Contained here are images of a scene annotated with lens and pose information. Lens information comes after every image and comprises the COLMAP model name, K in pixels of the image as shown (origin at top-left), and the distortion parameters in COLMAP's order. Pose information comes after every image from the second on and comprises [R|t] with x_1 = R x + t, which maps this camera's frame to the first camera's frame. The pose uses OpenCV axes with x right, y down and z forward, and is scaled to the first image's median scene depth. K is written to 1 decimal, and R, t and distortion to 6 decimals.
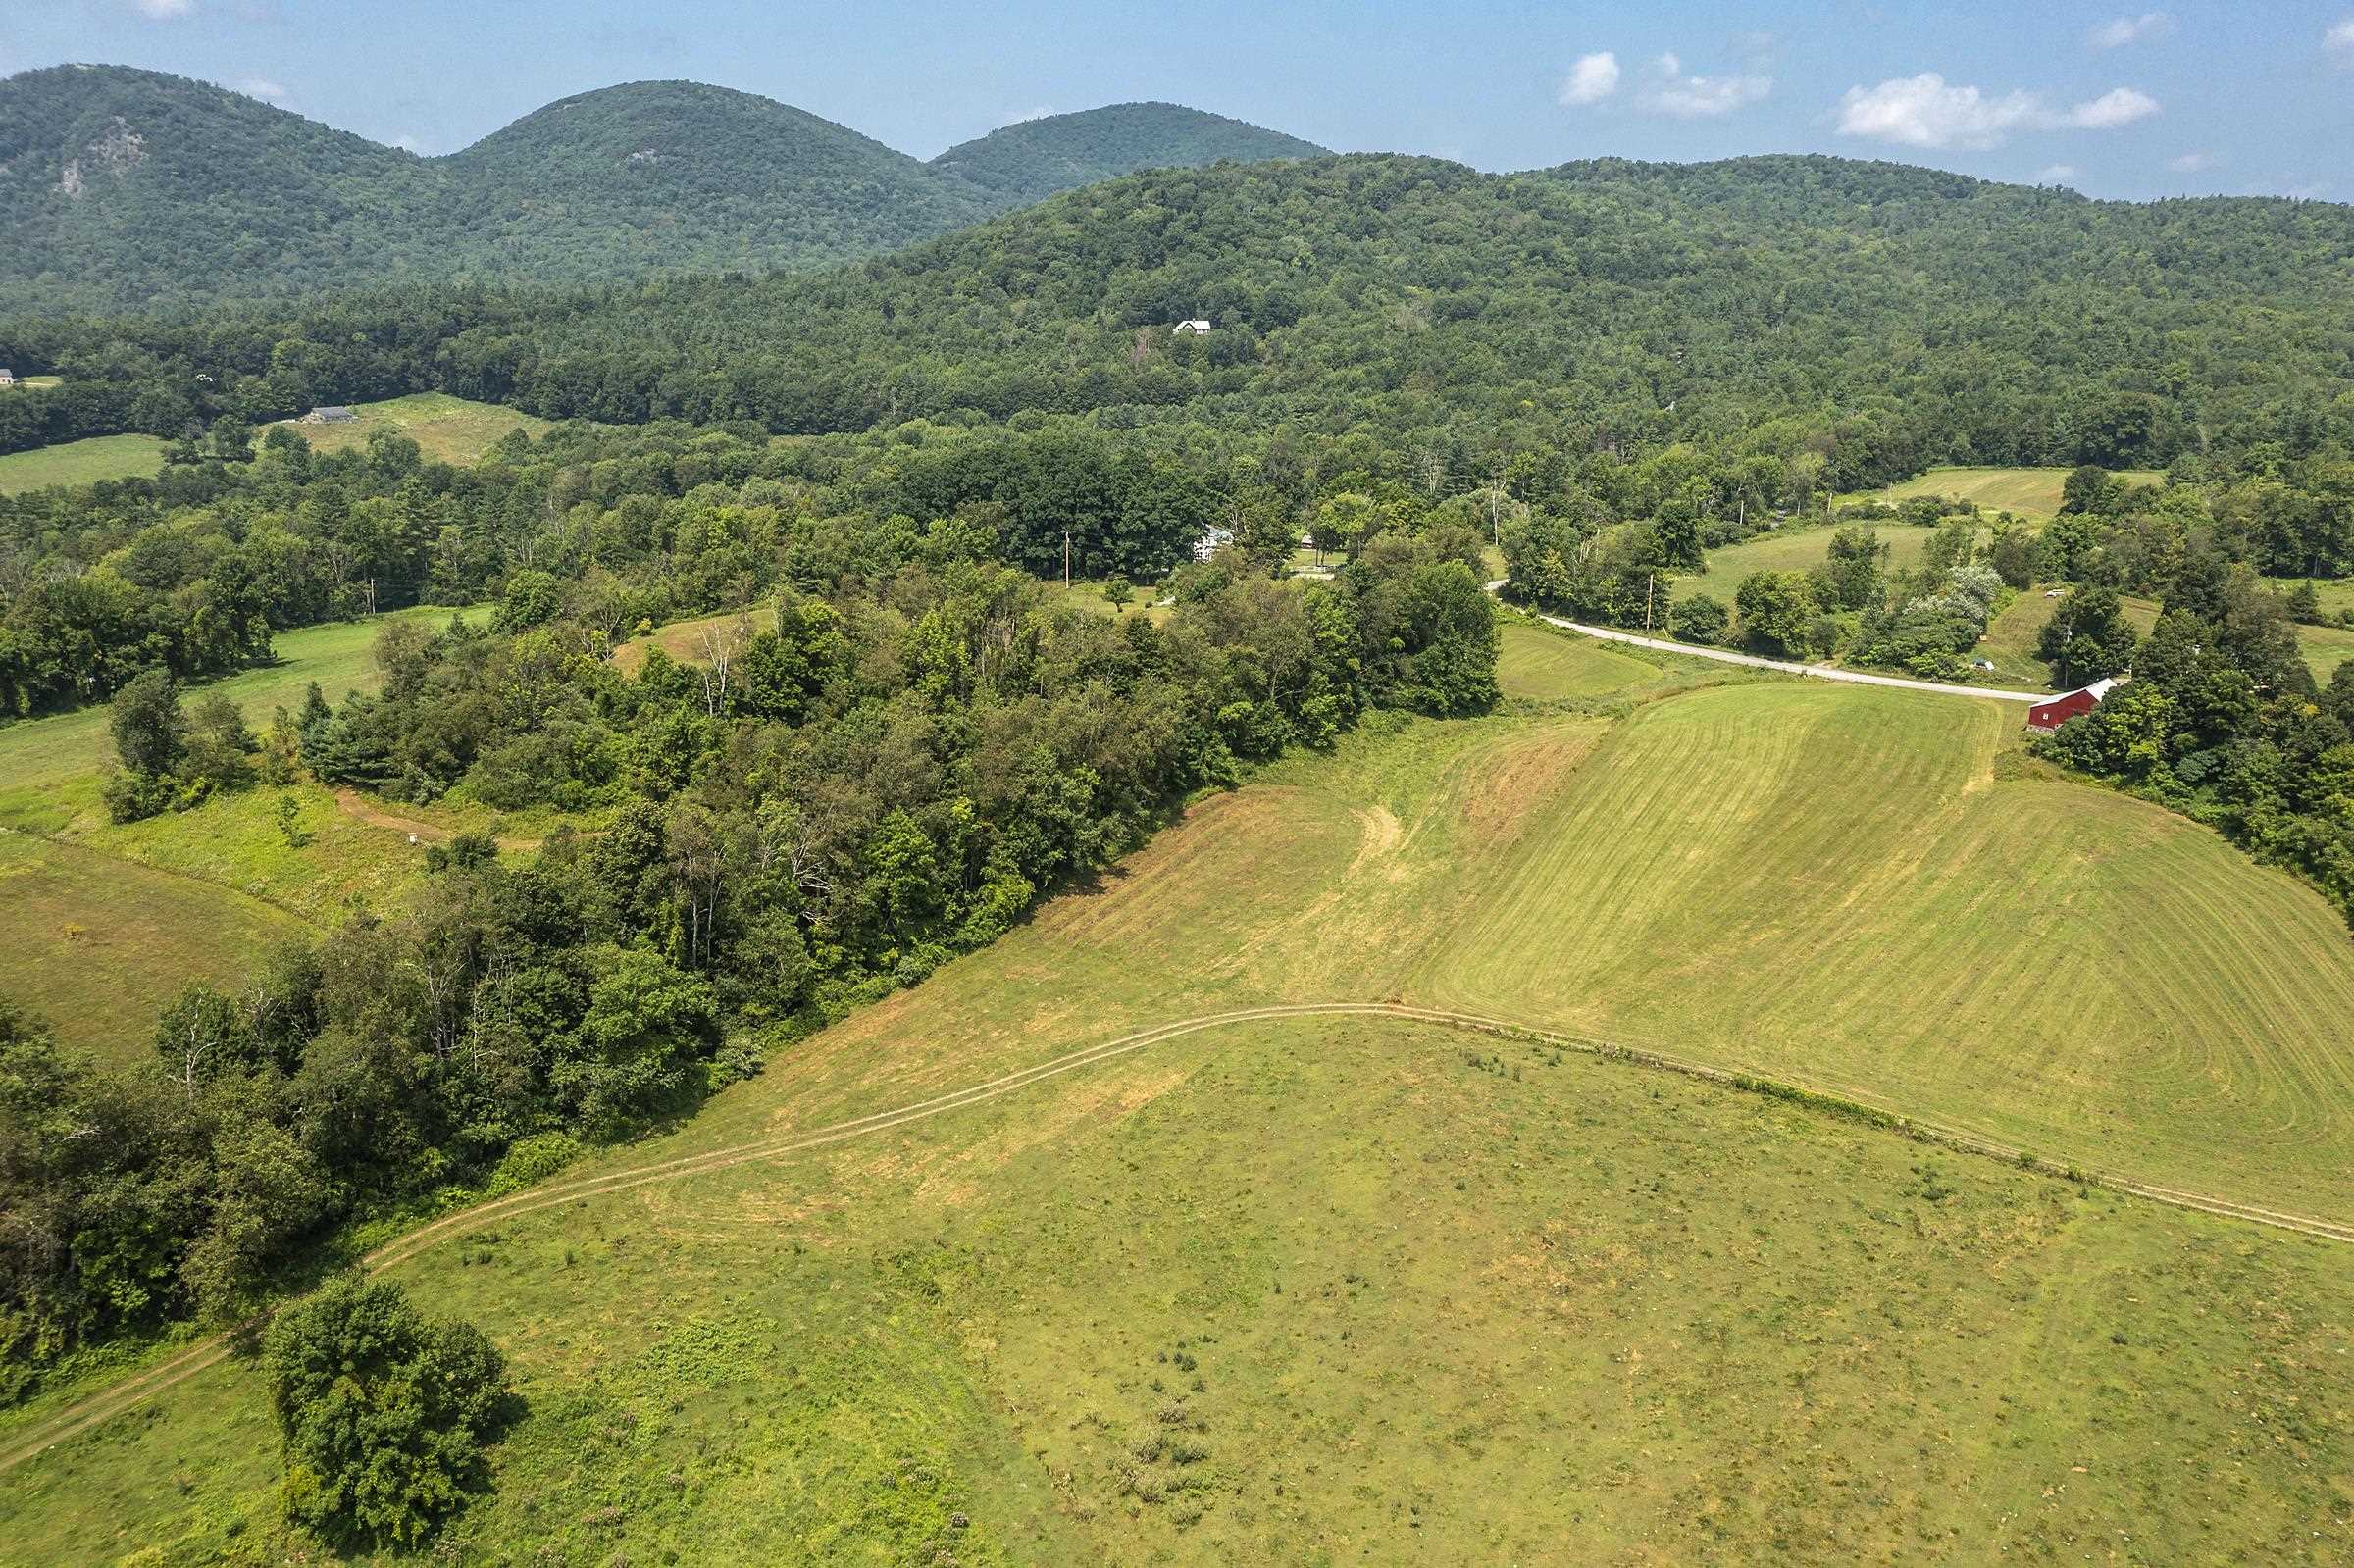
lens RADIAL K [[1849.1, 0, 1177.0], [0, 1849.1, 784.0], [0, 0, 1]] dist [-0.008201, 0.007451]
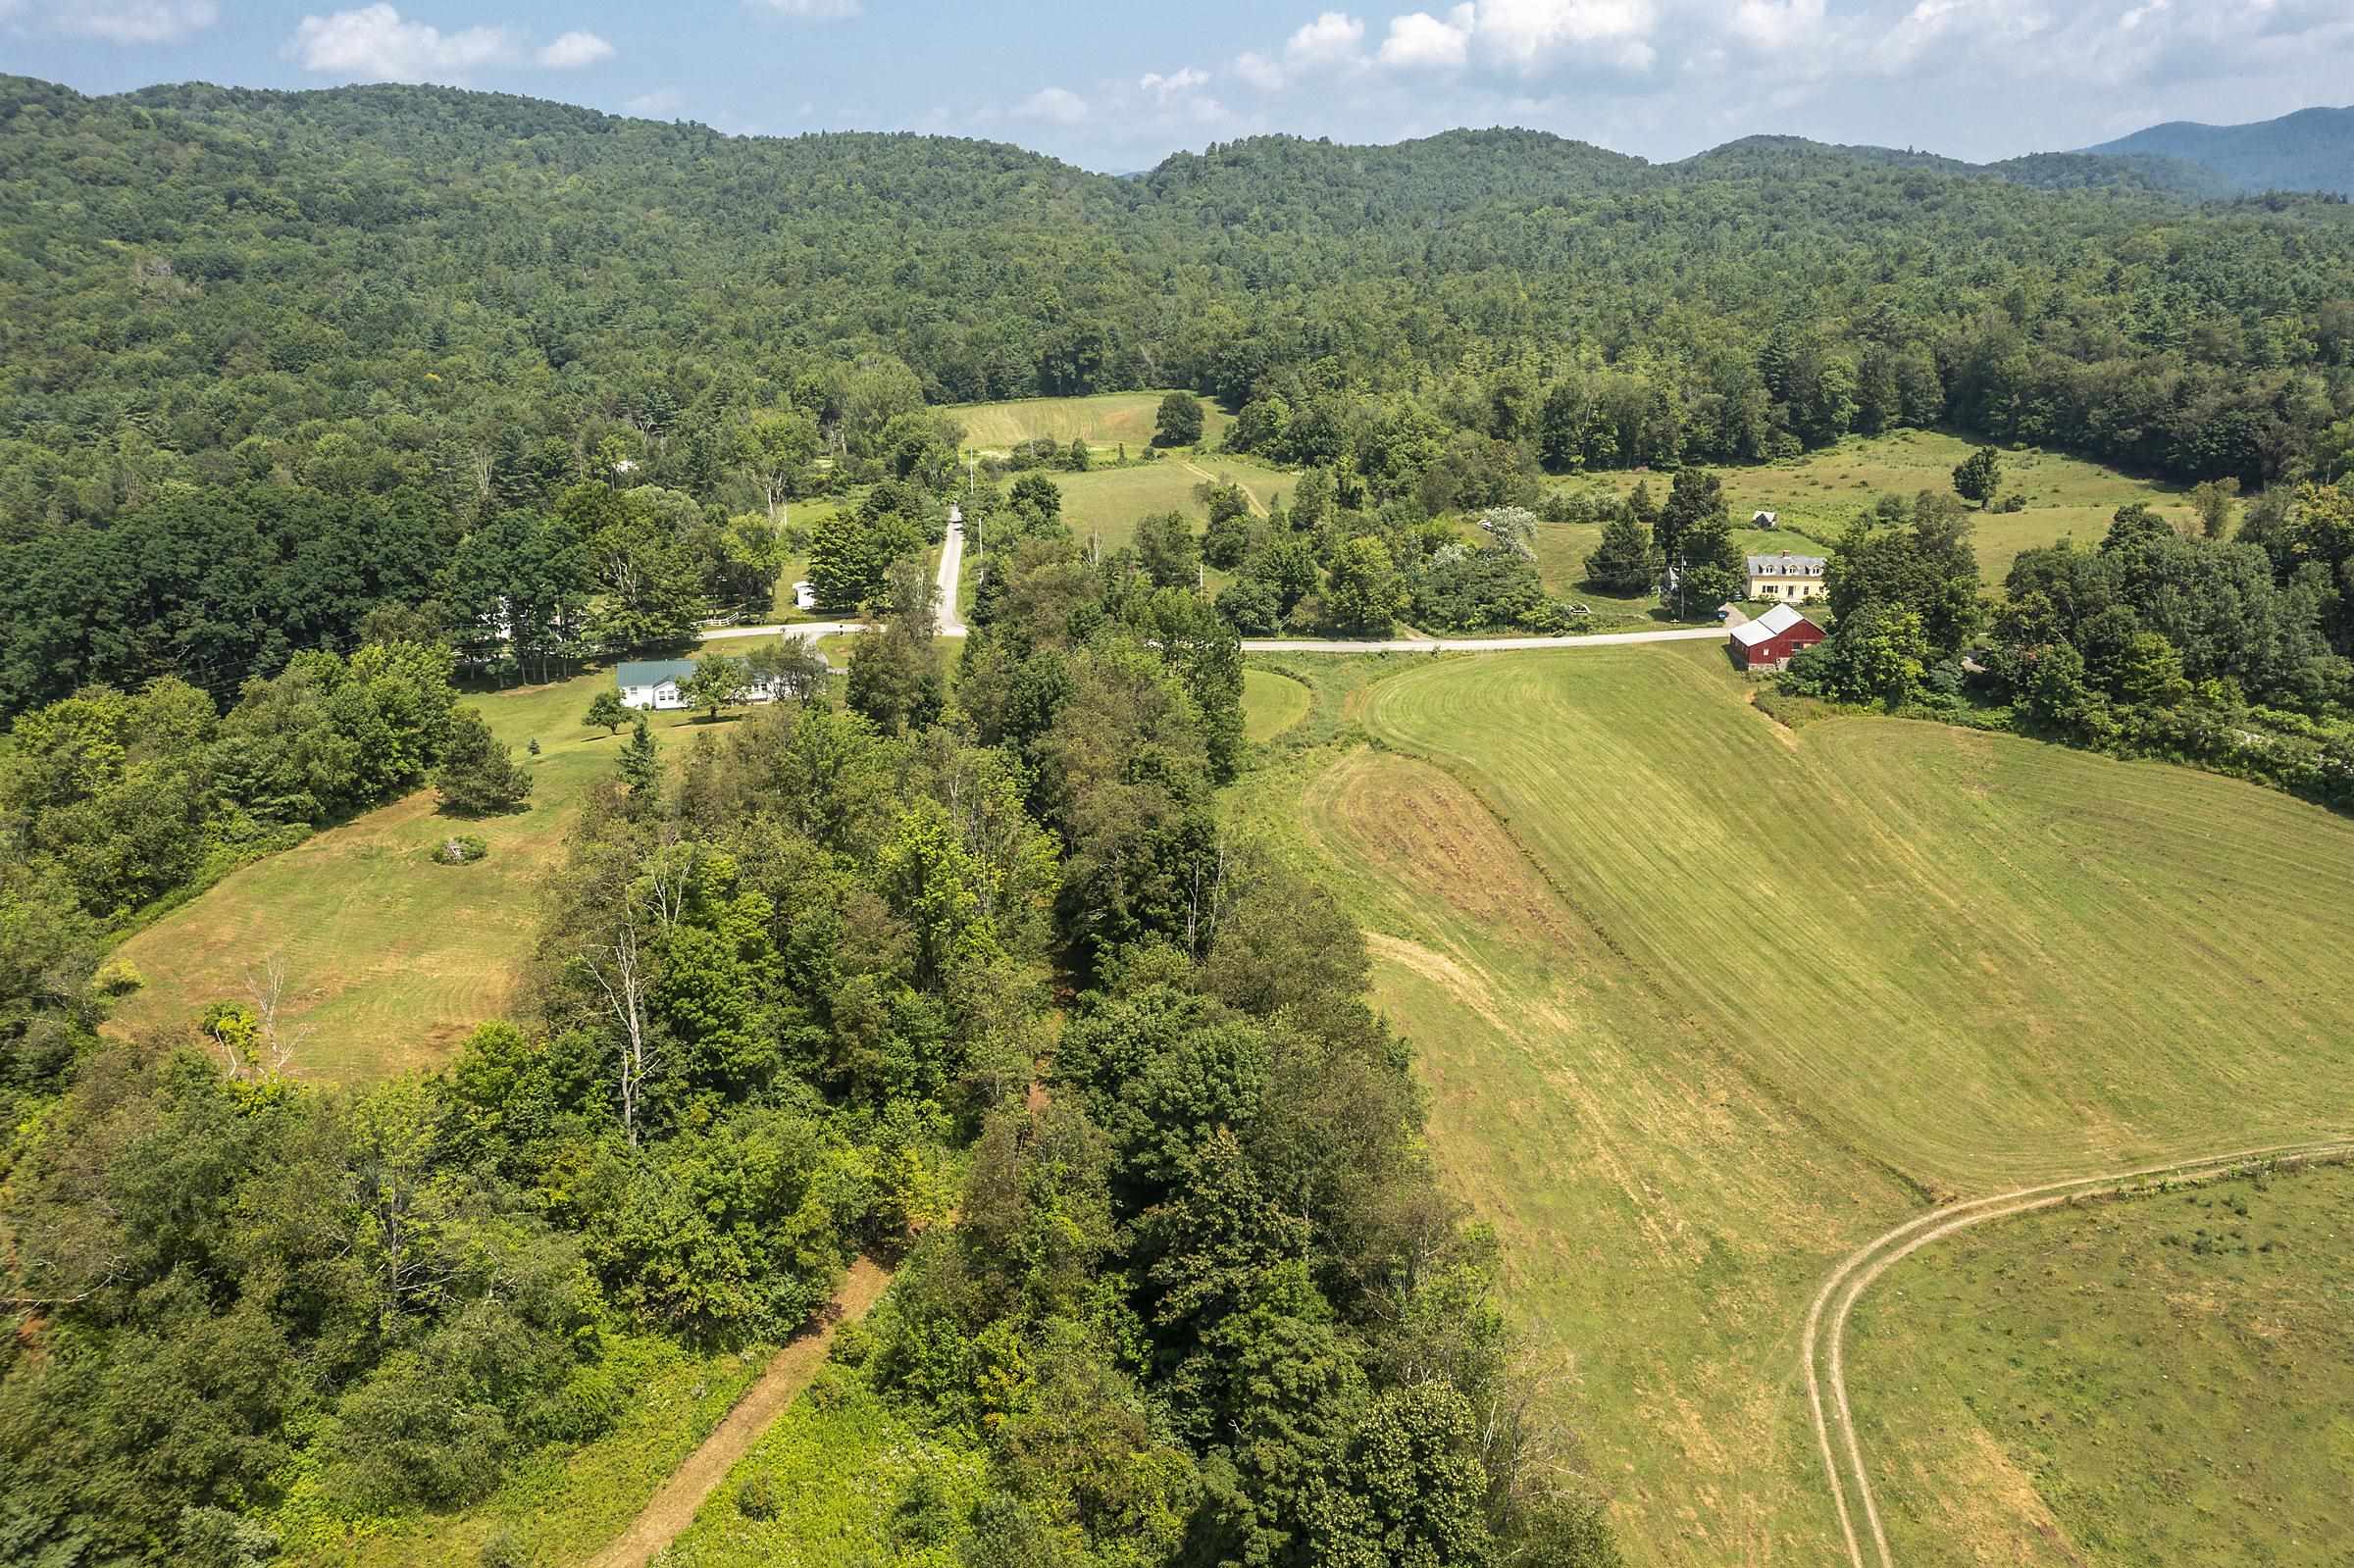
lens RADIAL K [[1880.3, 0, 1177.0], [0, 1880.3, 784.0], [0, 0, 1]] dist [-0.000436, 0.004681]
pose [[0.731570, -0.217898, 0.646008, -0.112932], [0.202574, 0.974229, 0.099203, -0.036434], [-0.650976, 0.058290, 0.756857, 0.131280]]
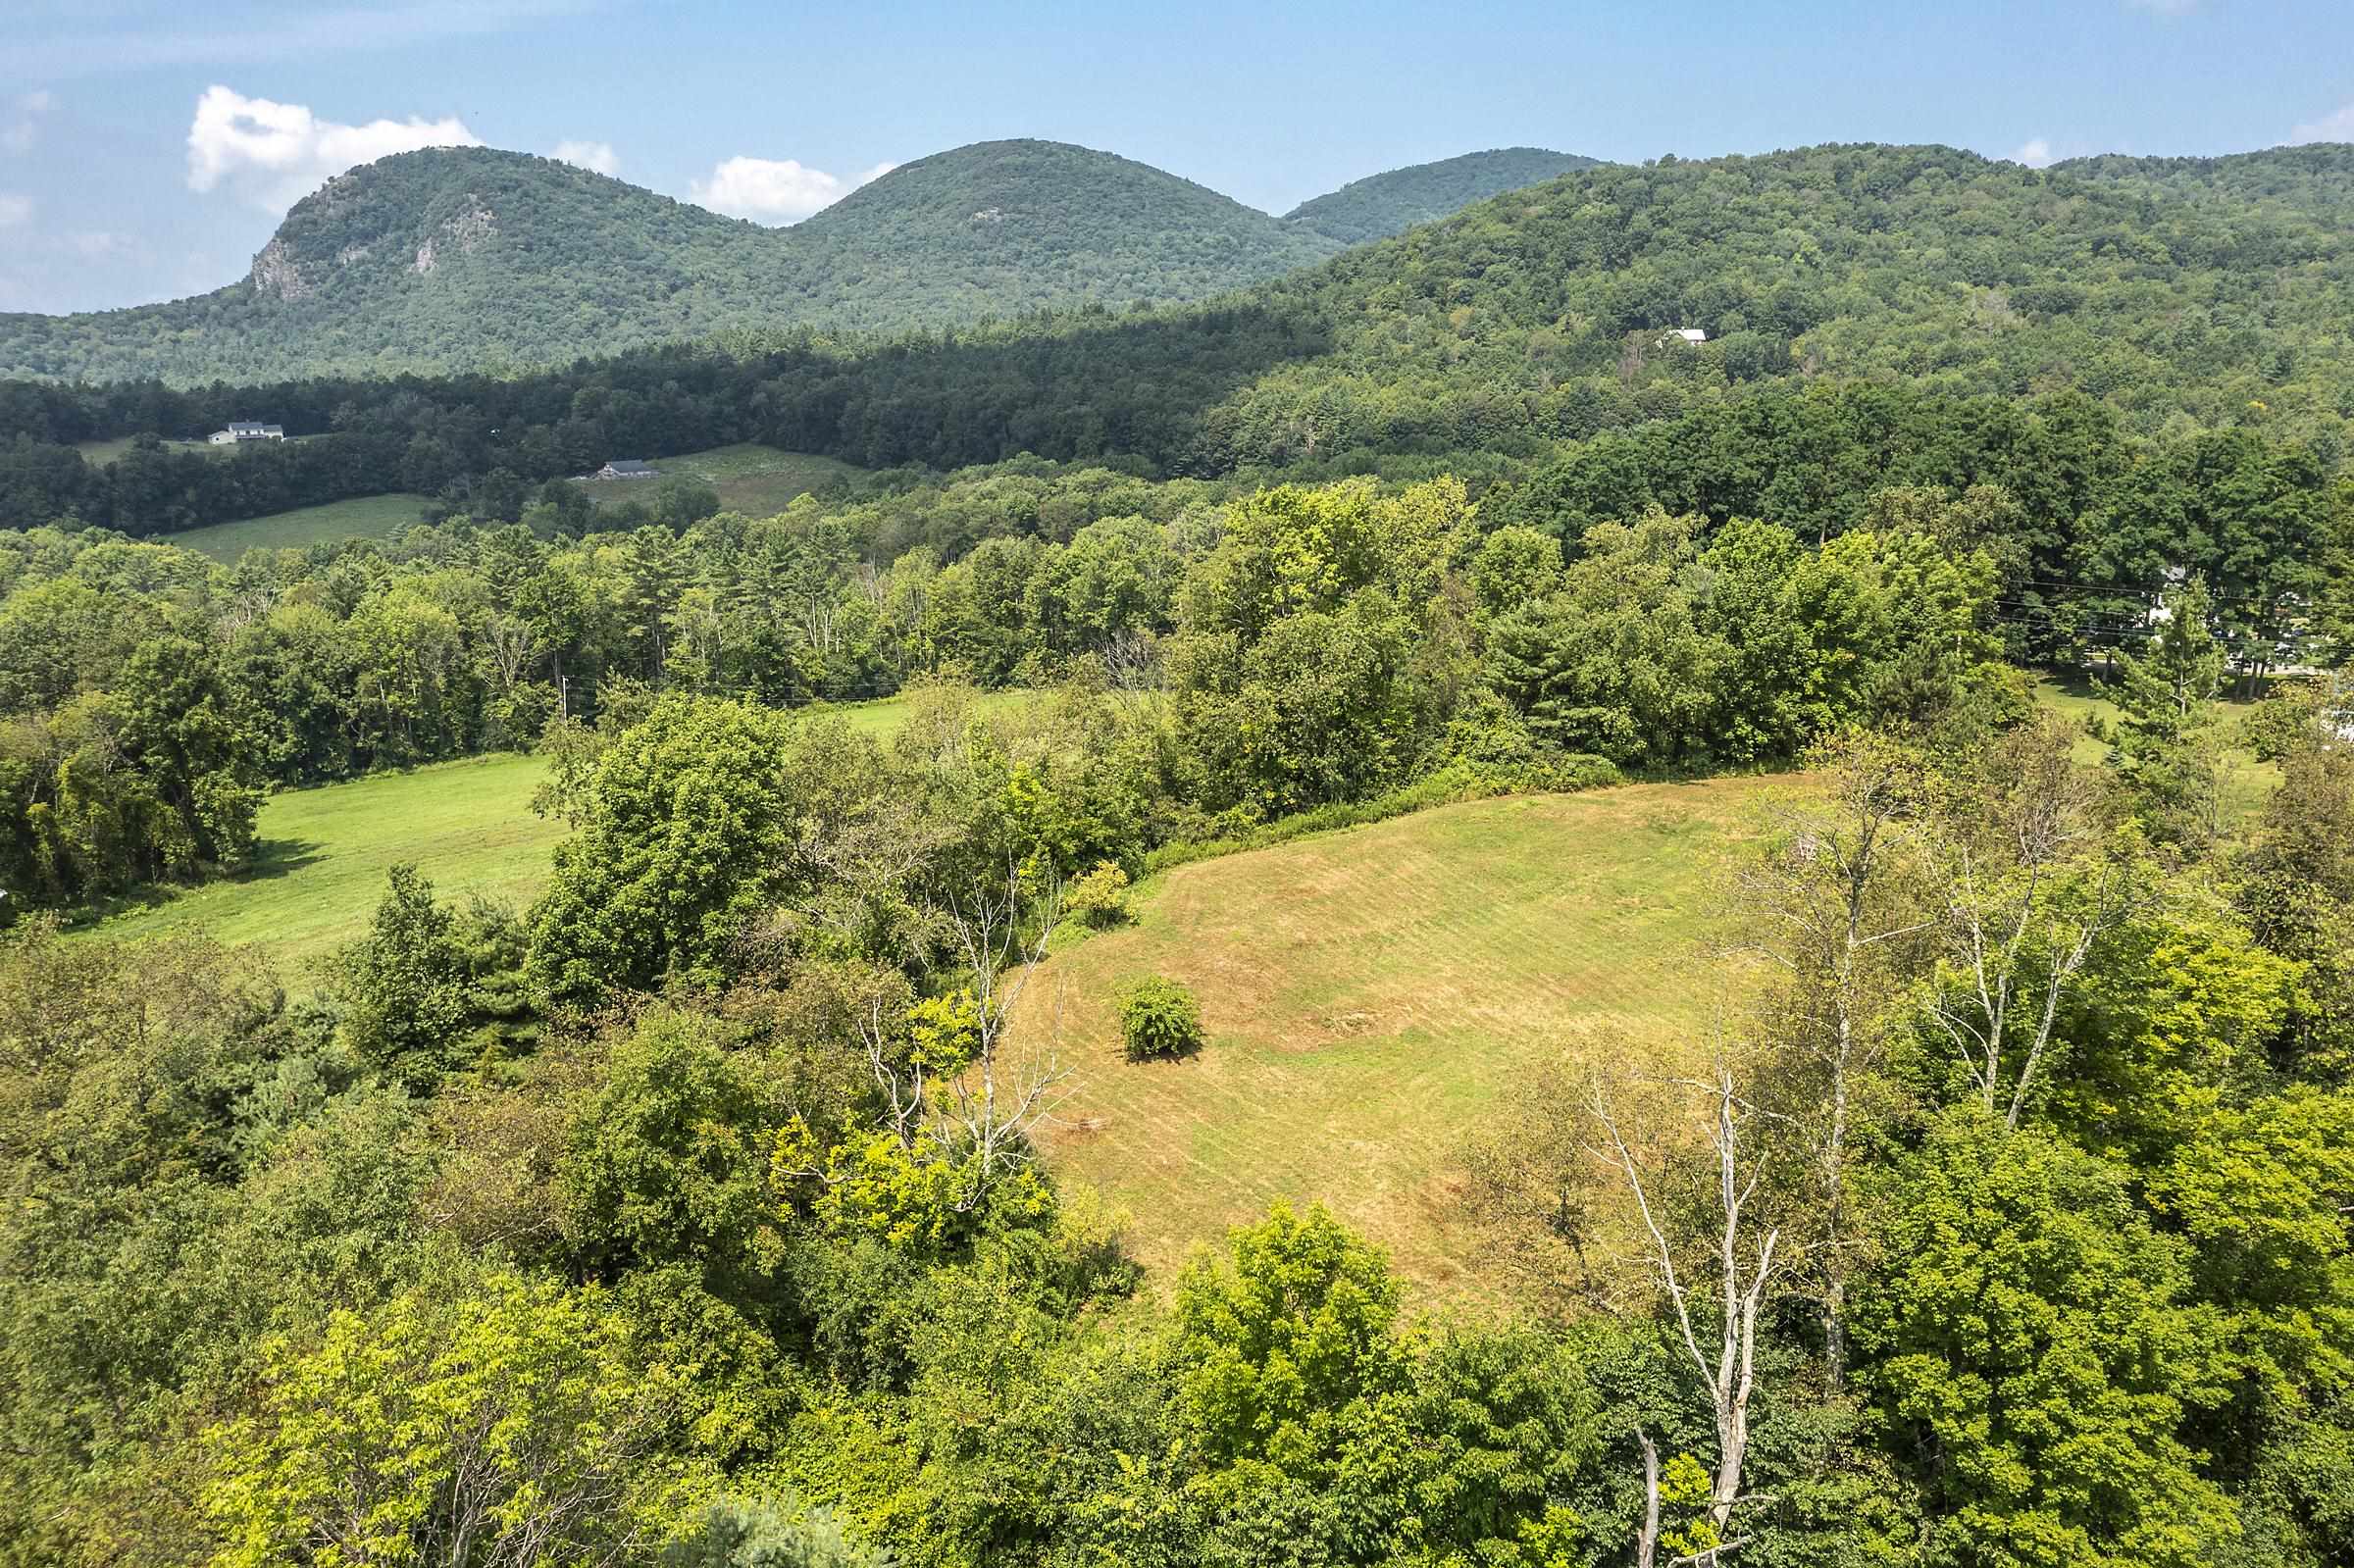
lens RADIAL K [[1849.1, 0, 1177.0], [0, 1849.1, 784.0], [0, 0, 1]] dist [-0.008201, 0.007451]
pose [[0.985560, 0.008120, -0.169134, -0.066724], [-0.015206, 0.999058, -0.040644, -0.026159], [0.168644, 0.042629, 0.984755, 0.211059]]
